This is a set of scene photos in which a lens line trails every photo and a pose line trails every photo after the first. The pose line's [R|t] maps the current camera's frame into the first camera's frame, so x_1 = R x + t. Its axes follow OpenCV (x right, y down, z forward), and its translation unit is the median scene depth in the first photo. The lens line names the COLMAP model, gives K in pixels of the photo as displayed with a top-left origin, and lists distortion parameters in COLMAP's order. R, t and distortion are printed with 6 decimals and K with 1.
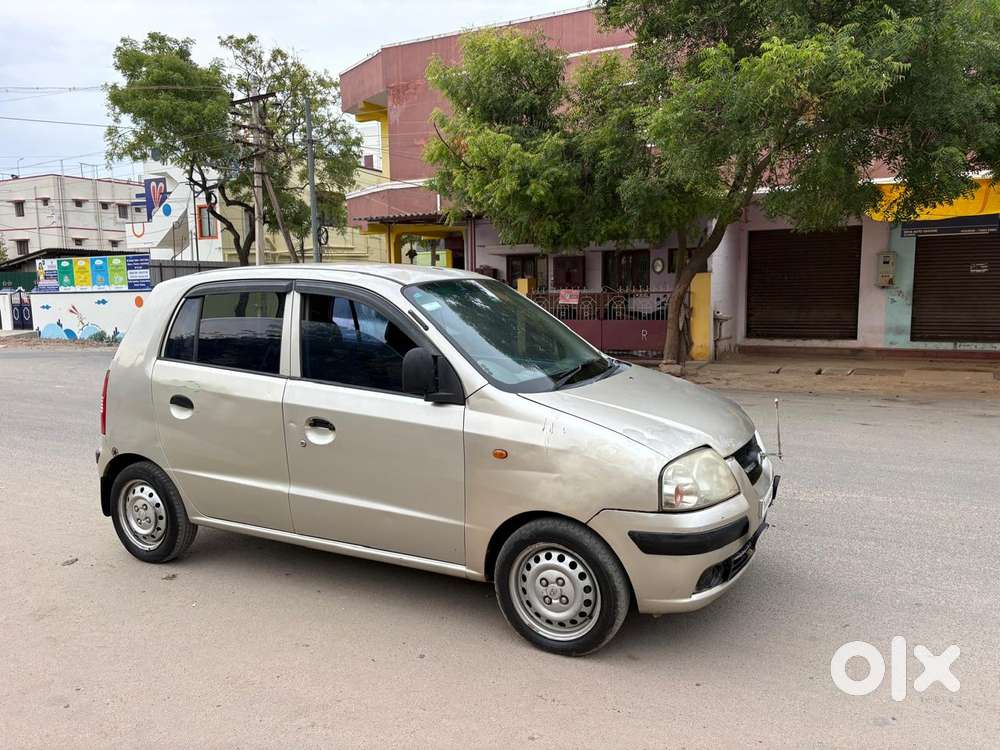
lens RADIAL K [[751.2, 0, 501.3], [0, 751.2, 381.7], [0, 0, 1]] dist [0.043941, -0.045724]
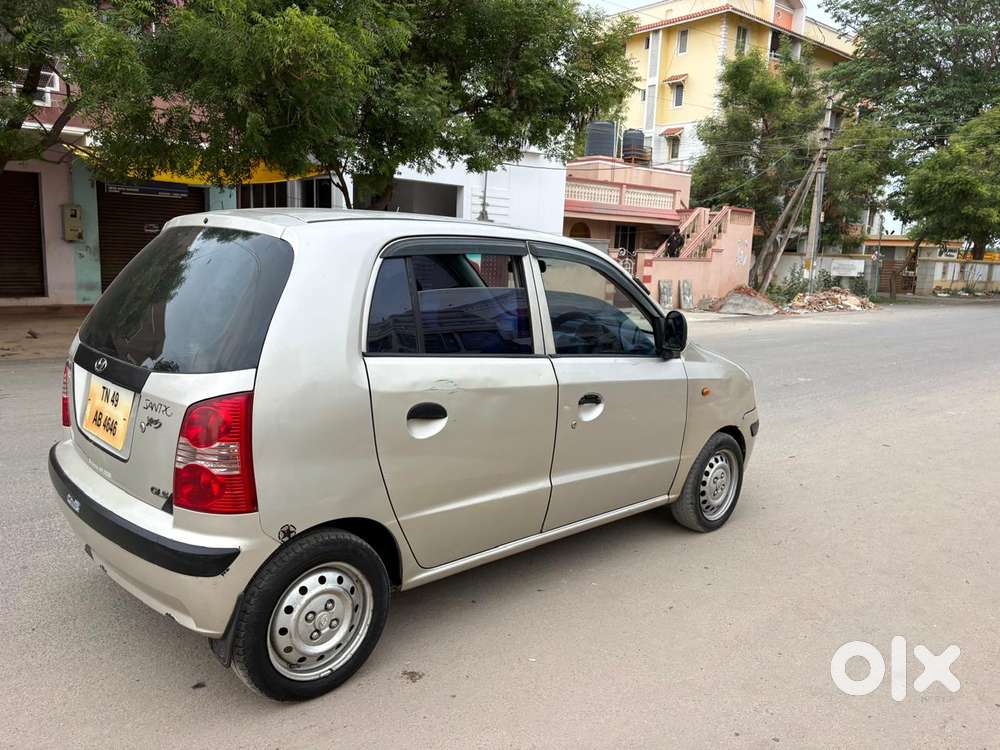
lens RADIAL K [[751.2, 0, 496.1], [0, 751.2, 375.0], [0, 0, 1]] dist [0.043941, -0.045724]
pose [[0.335890, -0.127102, 0.933286, -0.504912], [0.077426, 0.991226, 0.107127, -0.036615], [-0.938713, 0.036278, 0.342784, 0.346879]]
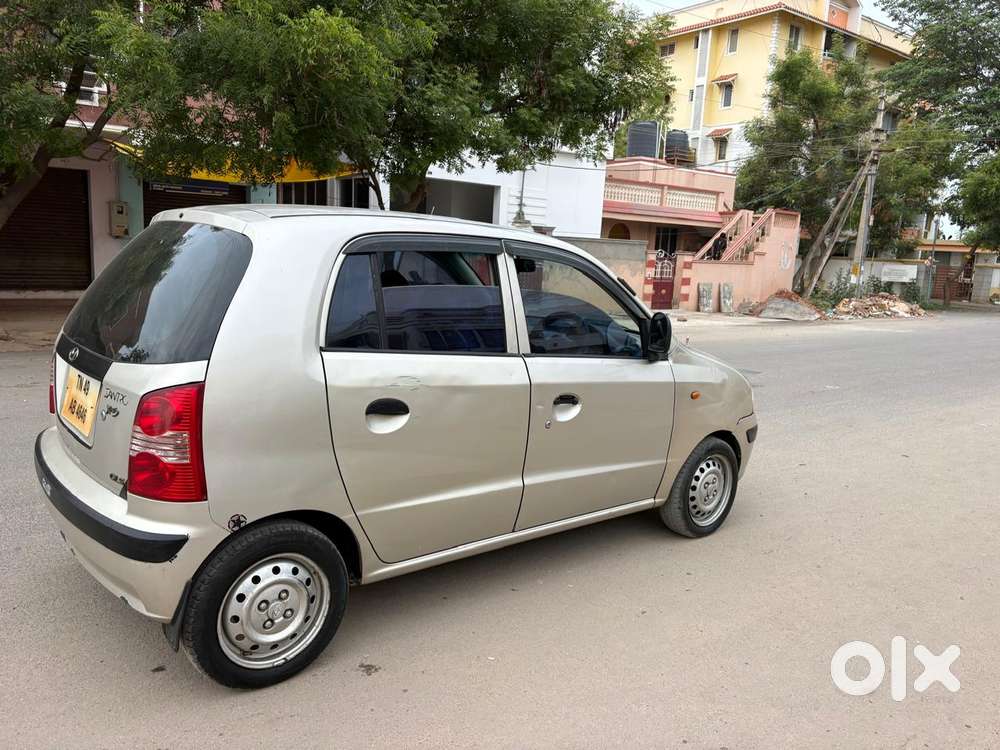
lens RADIAL K [[751.2, 0, 495.8], [0, 751.2, 375.7], [0, 0, 1]] dist [0.043941, -0.045724]
pose [[0.392489, -0.119218, 0.911997, -0.491825], [0.061883, 0.992740, 0.103140, -0.032840], [-0.917672, 0.015955, 0.397017, 0.312663]]
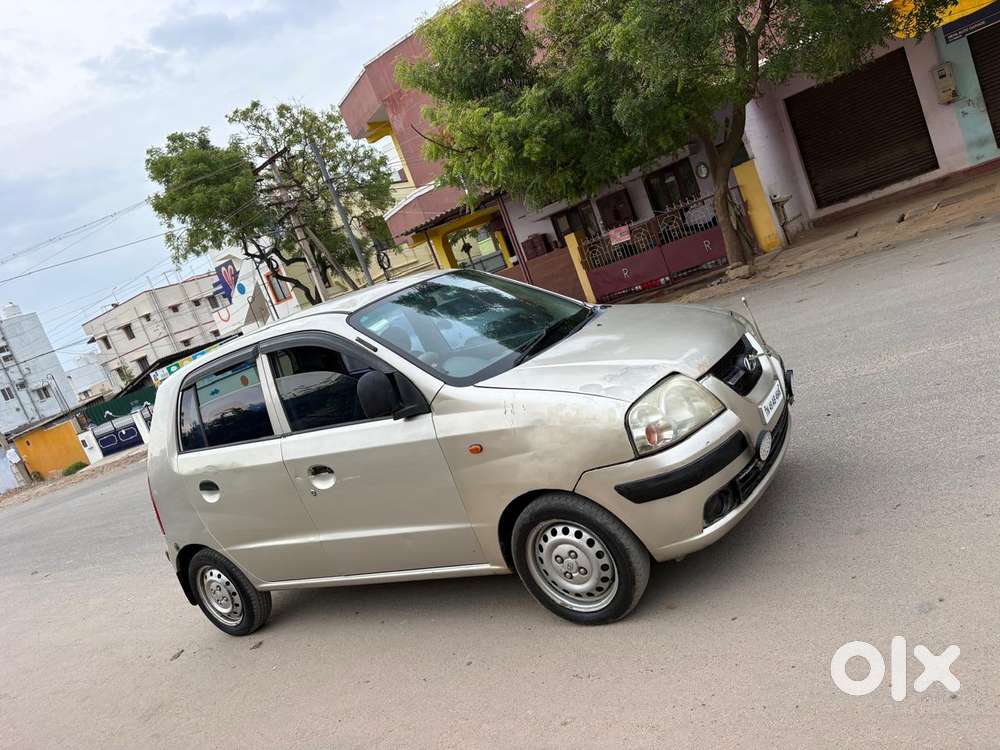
lens RADIAL K [[751.2, 0, 502.1], [0, 751.2, 379.1], [0, 0, 1]] dist [0.043941, -0.045724]
pose [[0.933606, -0.323332, -0.154391, 0.082524], [0.328759, 0.944358, 0.010301, 0.004376], [0.142470, -0.060374, 0.987956, 0.015033]]
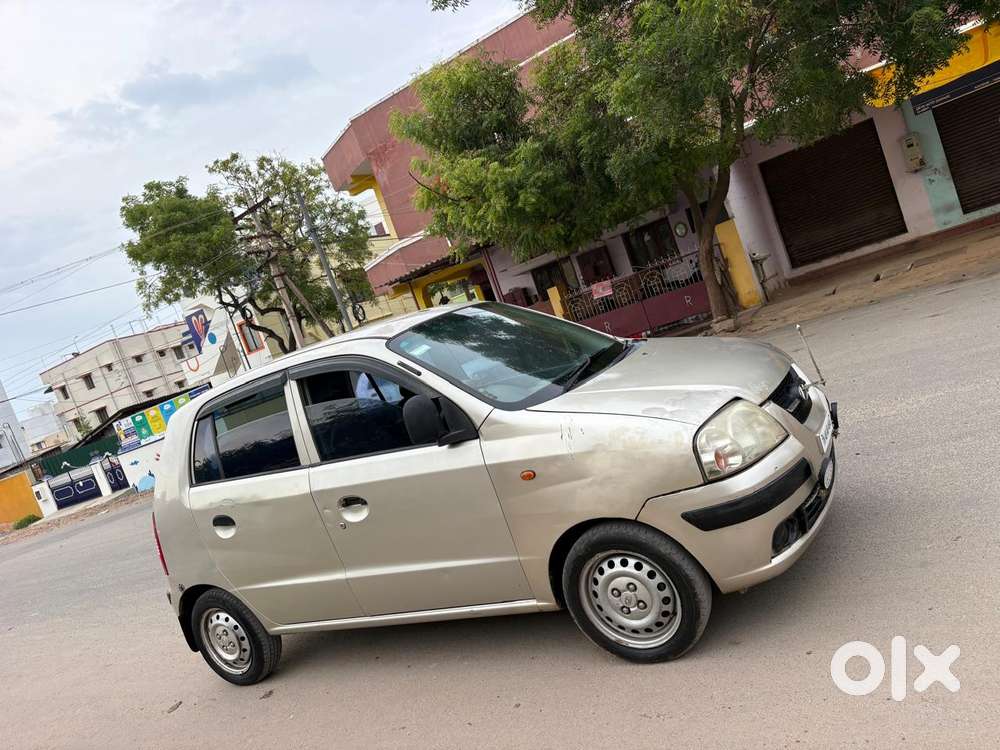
lens RADIAL K [[751.2, 0, 504.8], [0, 751.2, 381.0], [0, 0, 1]] dist [0.043941, -0.045724]
pose [[0.943874, -0.318948, -0.085875, 0.034998], [0.316275, 0.947671, -0.043480, 0.005861], [0.095249, 0.013879, 0.995357, 0.020975]]
